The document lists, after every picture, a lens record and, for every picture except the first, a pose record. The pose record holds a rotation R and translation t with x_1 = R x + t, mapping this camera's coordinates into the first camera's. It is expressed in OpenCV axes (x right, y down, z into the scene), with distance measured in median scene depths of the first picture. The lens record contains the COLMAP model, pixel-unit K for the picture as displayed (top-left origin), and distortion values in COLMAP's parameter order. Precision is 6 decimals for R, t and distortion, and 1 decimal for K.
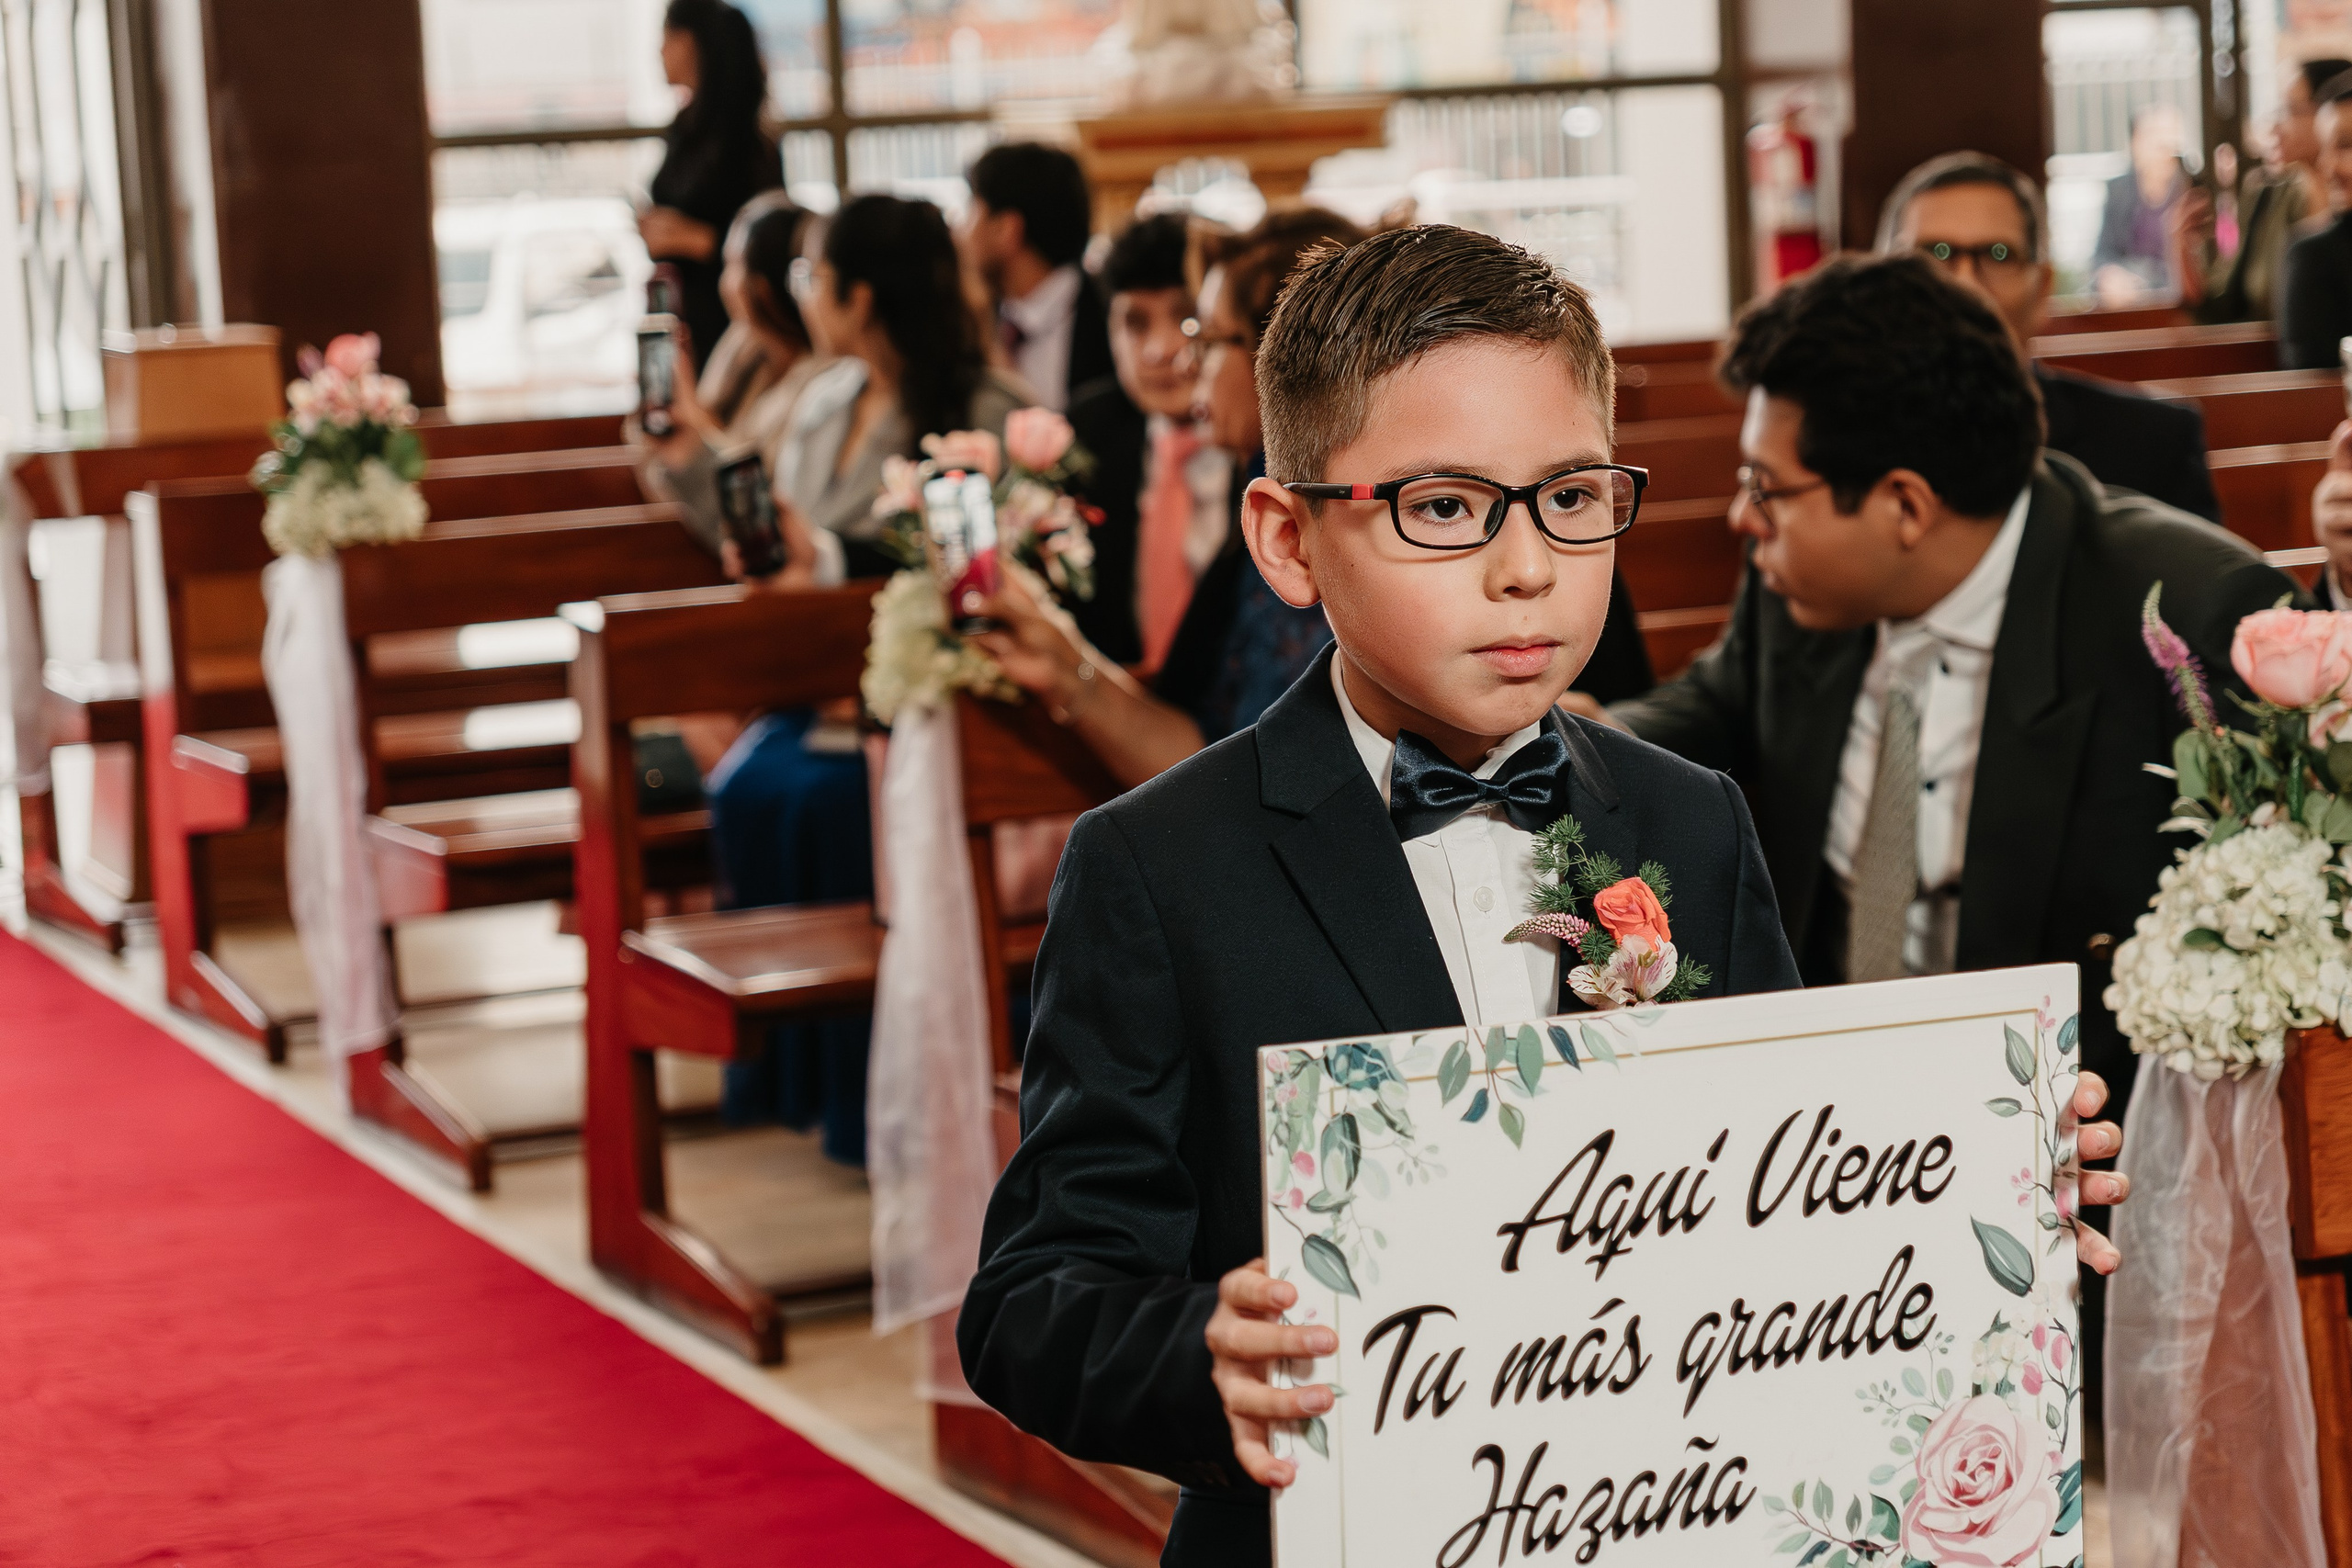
lens RADIAL K [[5355.1, 0, 1179.0], [0, 5355.1, 780.5], [0, 0, 1]] dist [-0.002194, -0.034419]
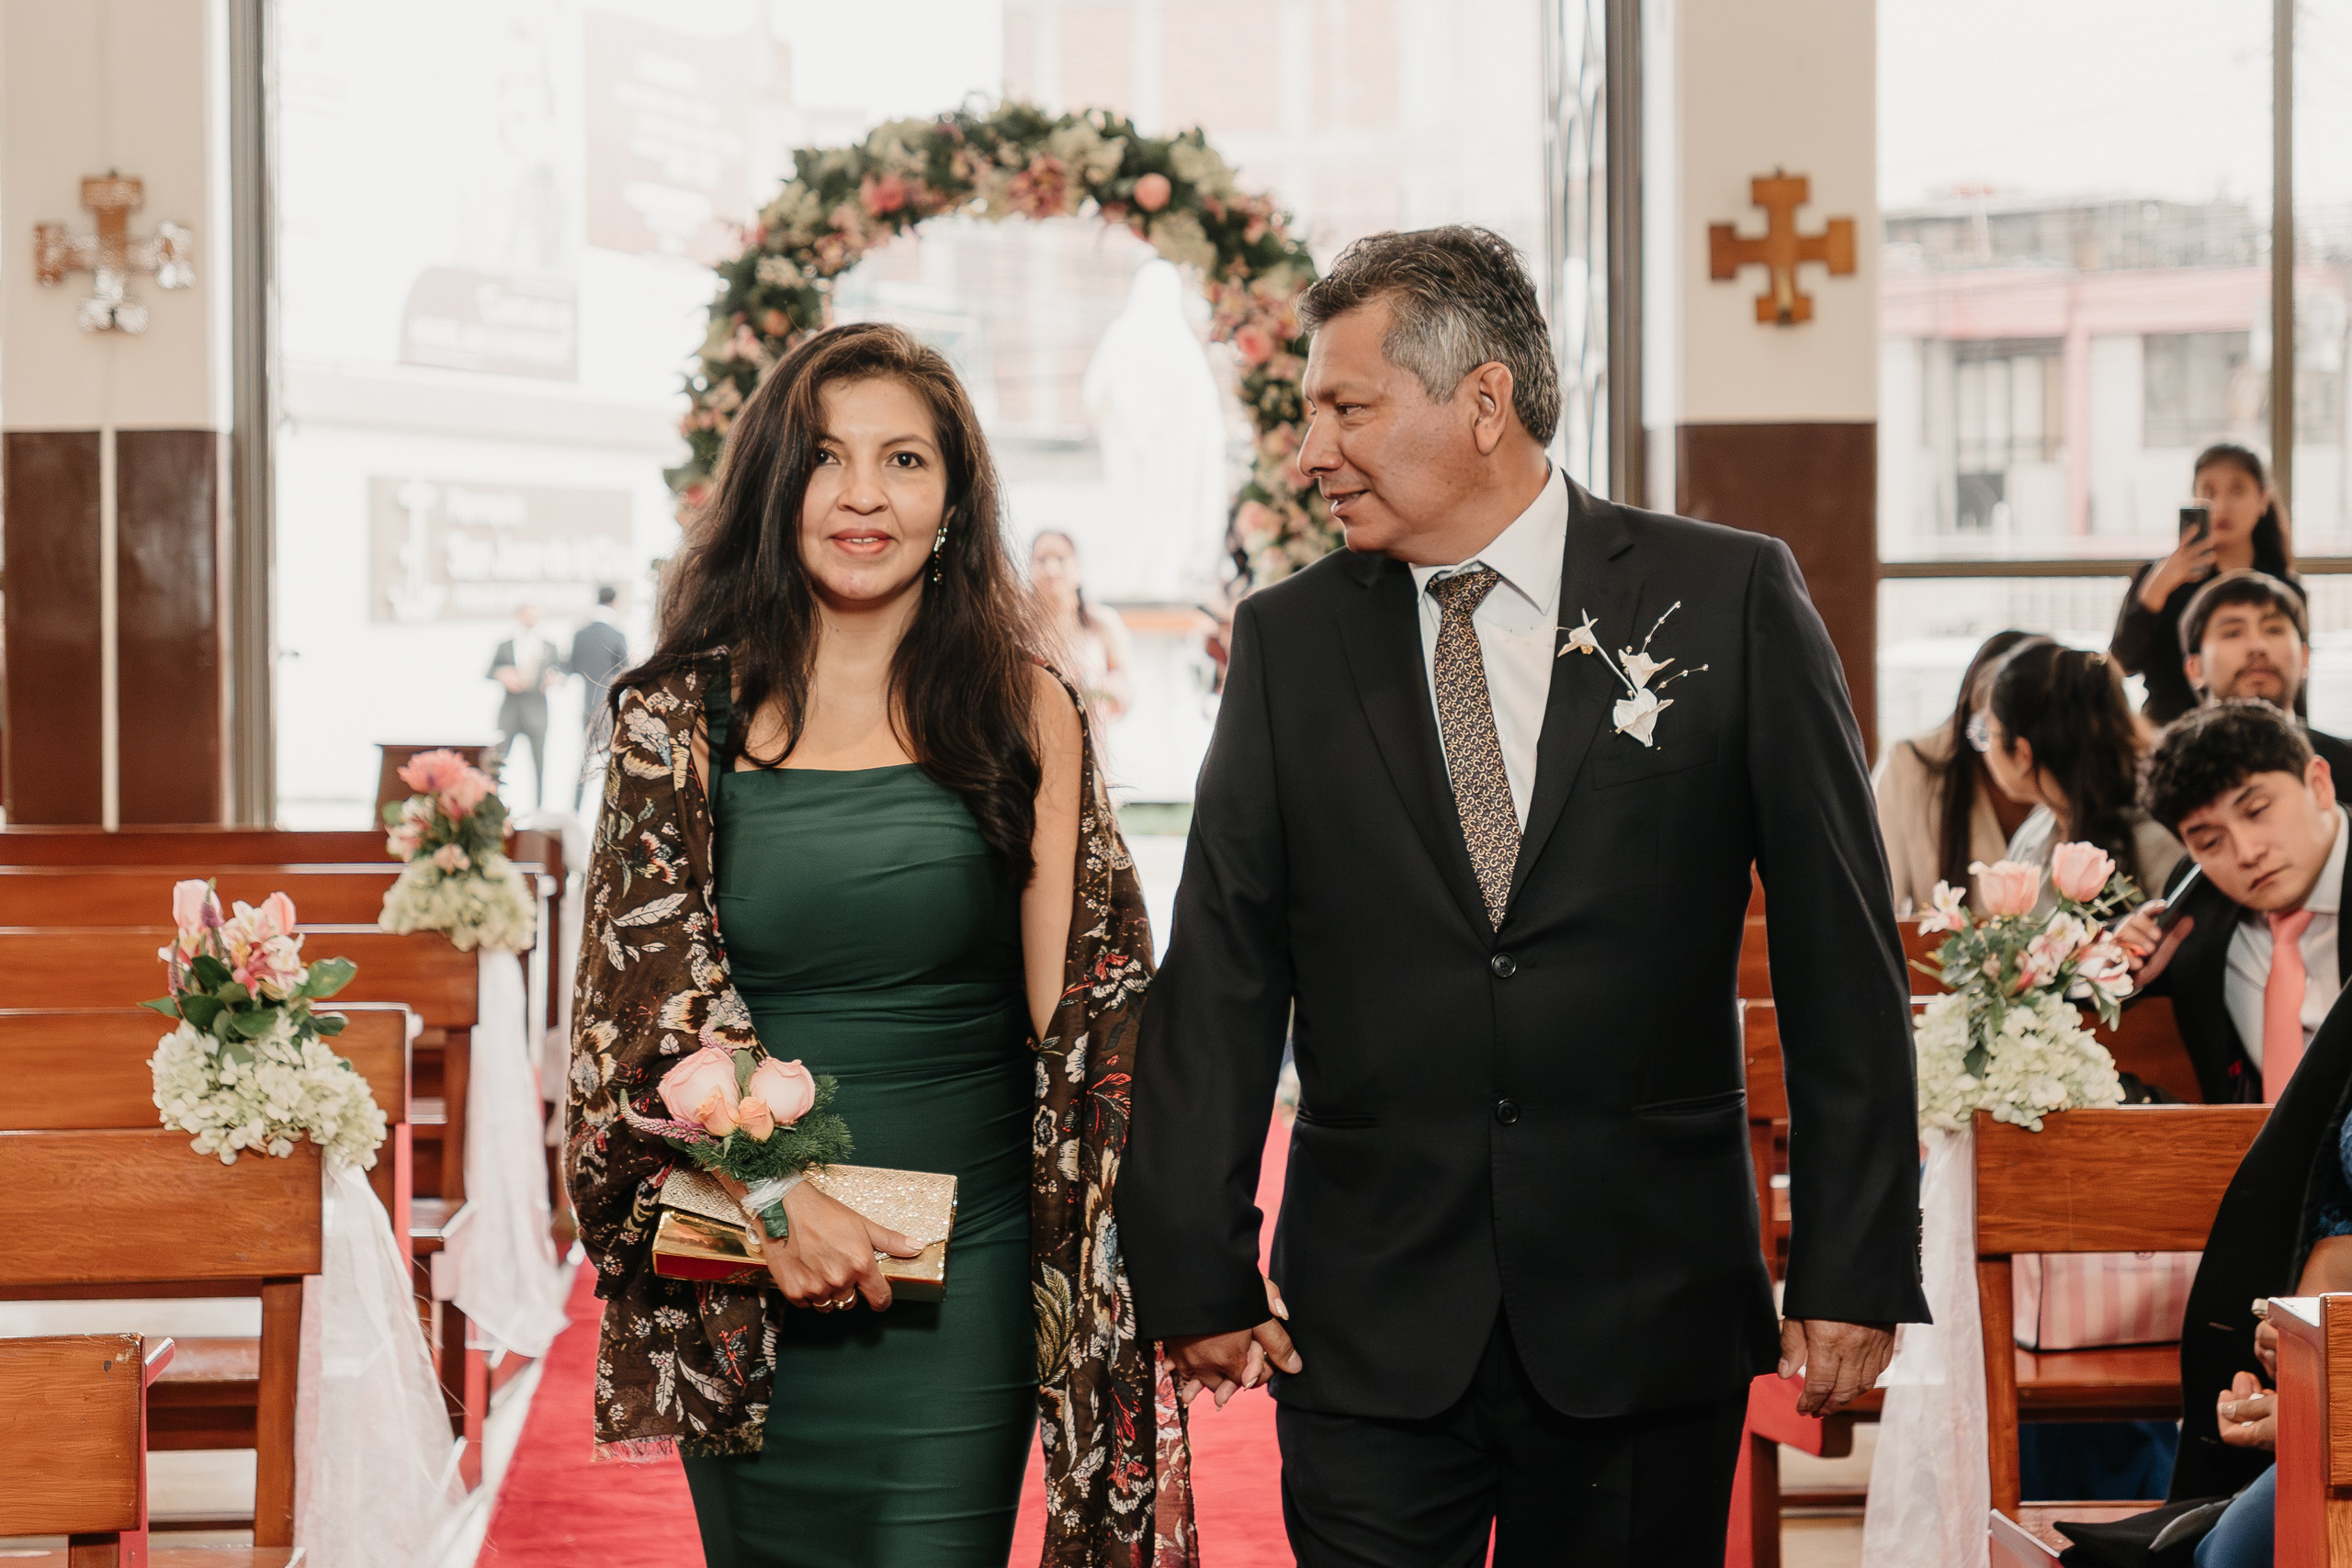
lens RADIAL K [[4619.2, 0, 1179.3], [0, 4619.2, 688.8], [0, 0, 1]] dist [0.041583, 0.093524]
pose [[0.939784, 0.048320, -0.338336, 0.172024], [-0.079682, 0.993651, -0.079420, -0.024739], [0.332350, 0.101597, 0.937668, 0.197791]]
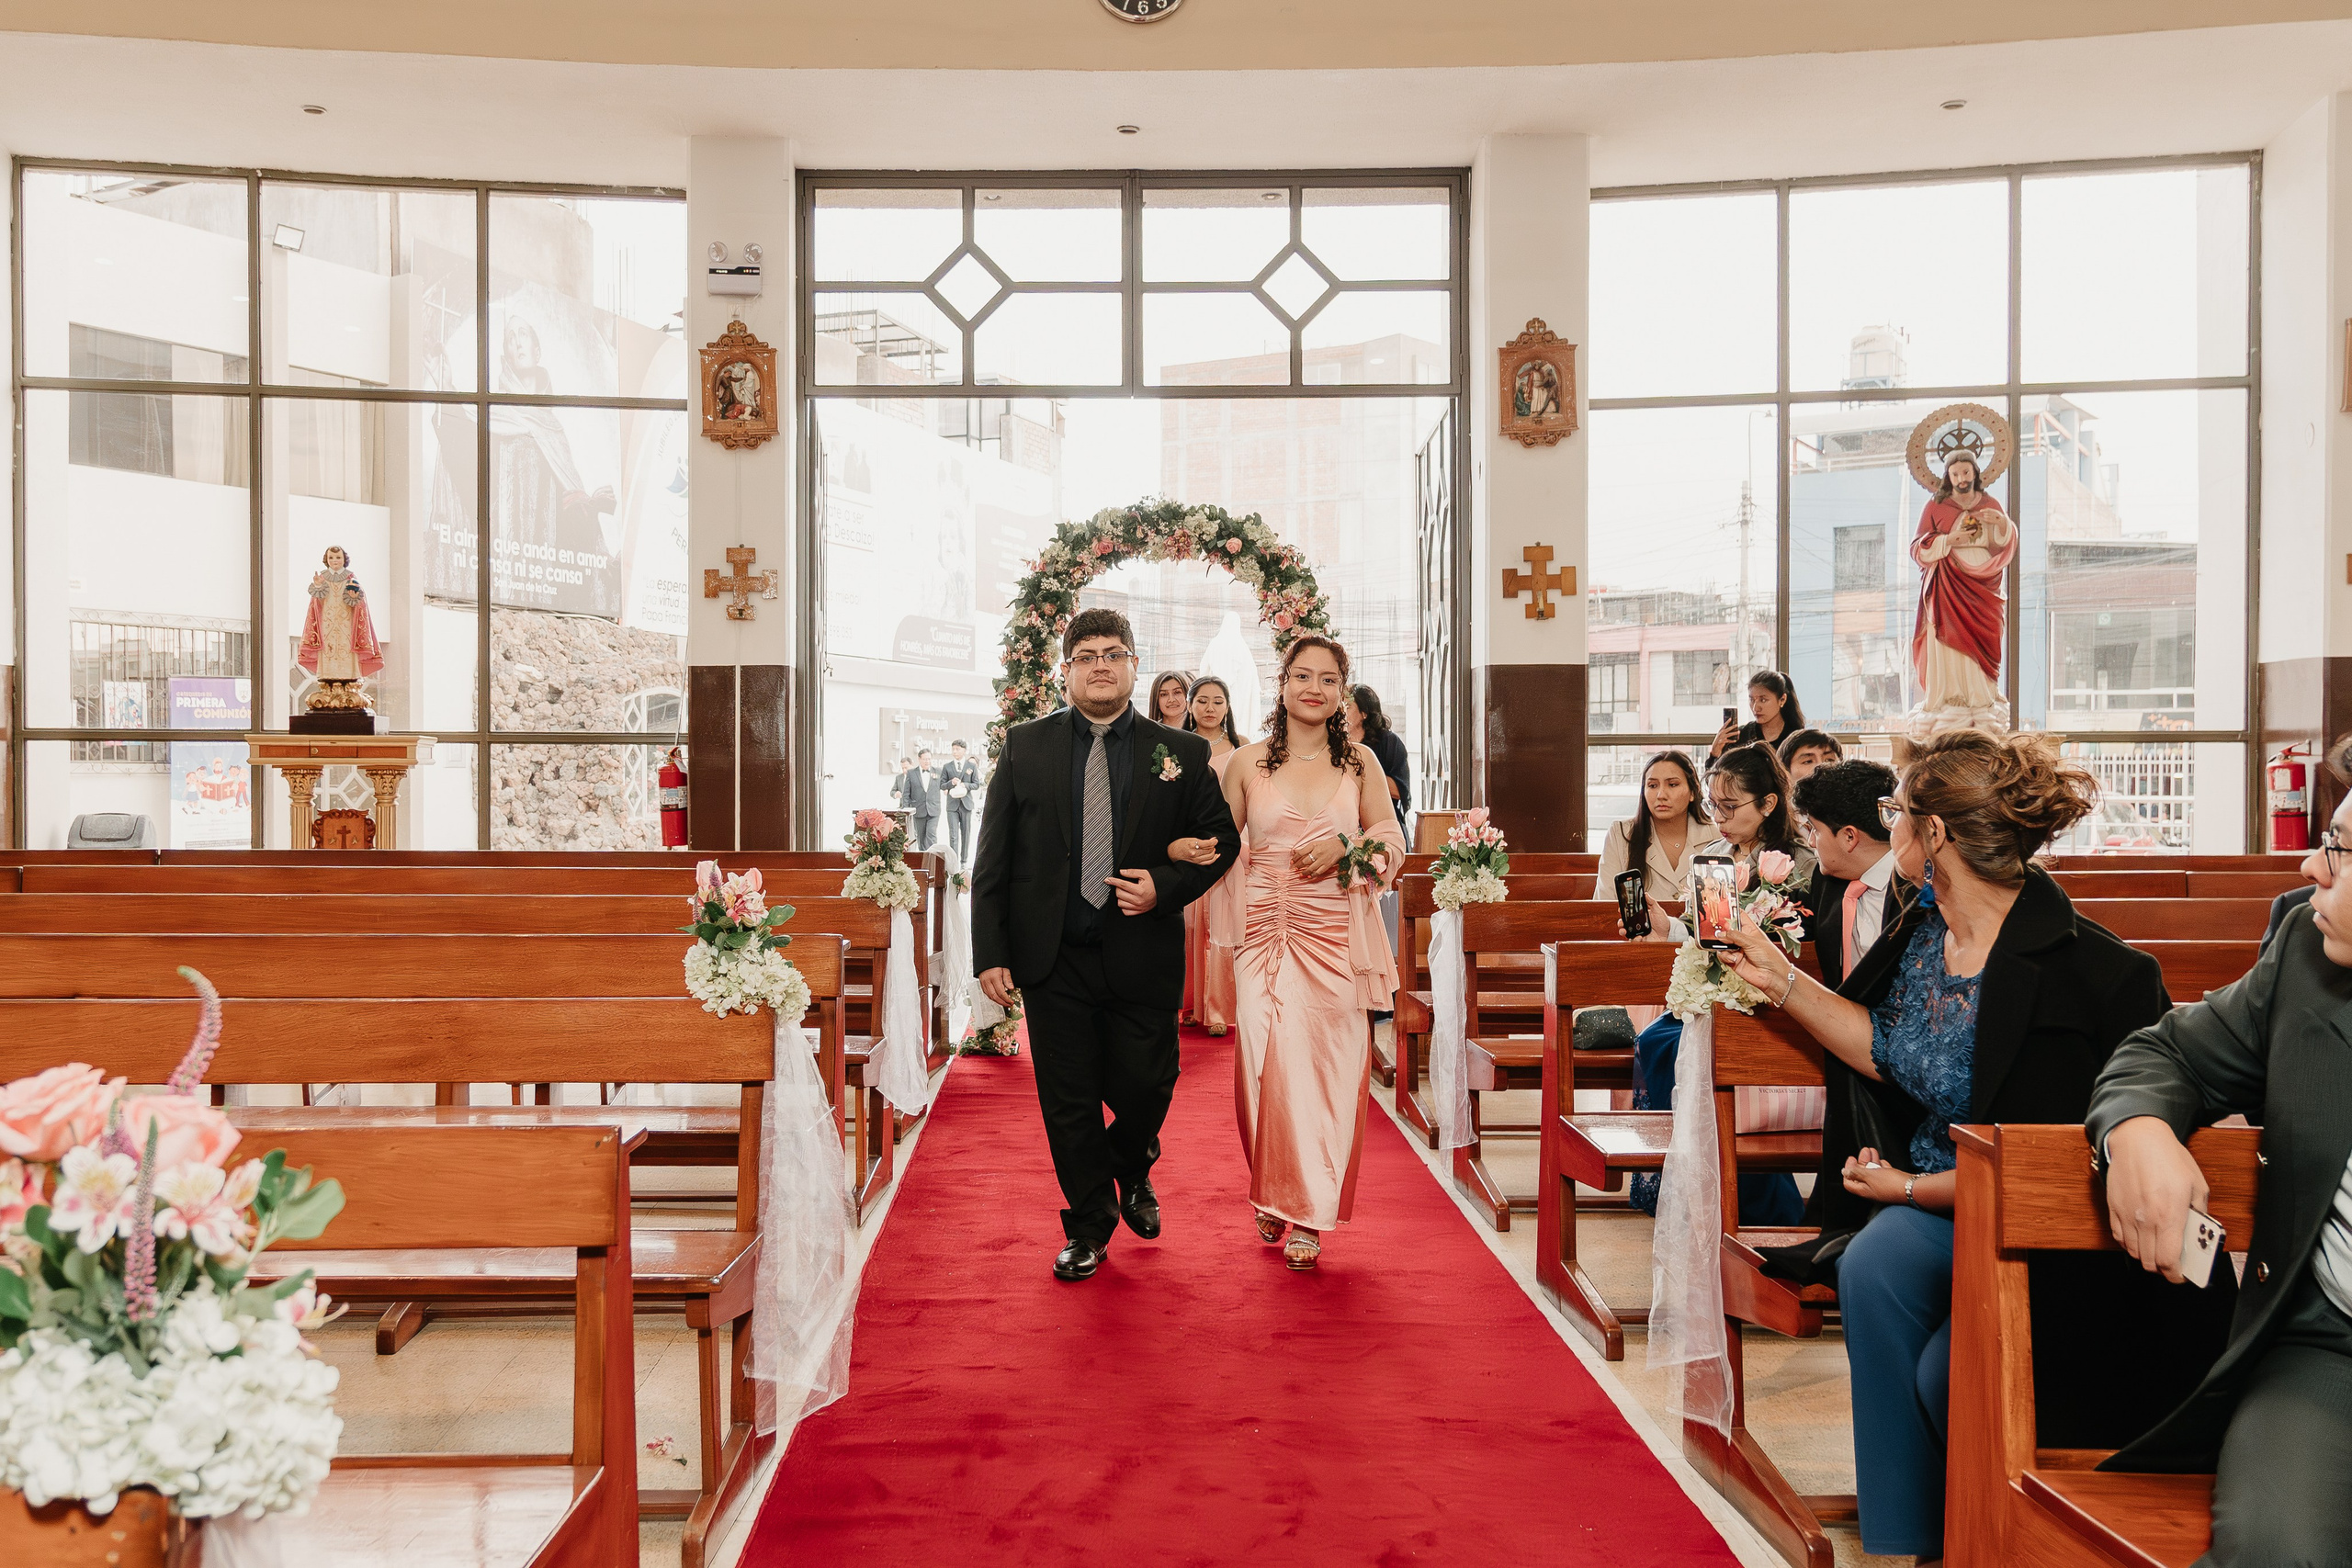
lens RADIAL K [[2002.2, 0, 1083.0], [0, 2002.2, 787.7], [0, 0, 1]] dist [0.005630, 0.025542]
pose [[0.910594, 0.050800, -0.410168, 0.056593], [-0.093517, 0.992004, -0.084752, -0.020445], [0.402582, 0.115532, 0.908064, 0.496362]]
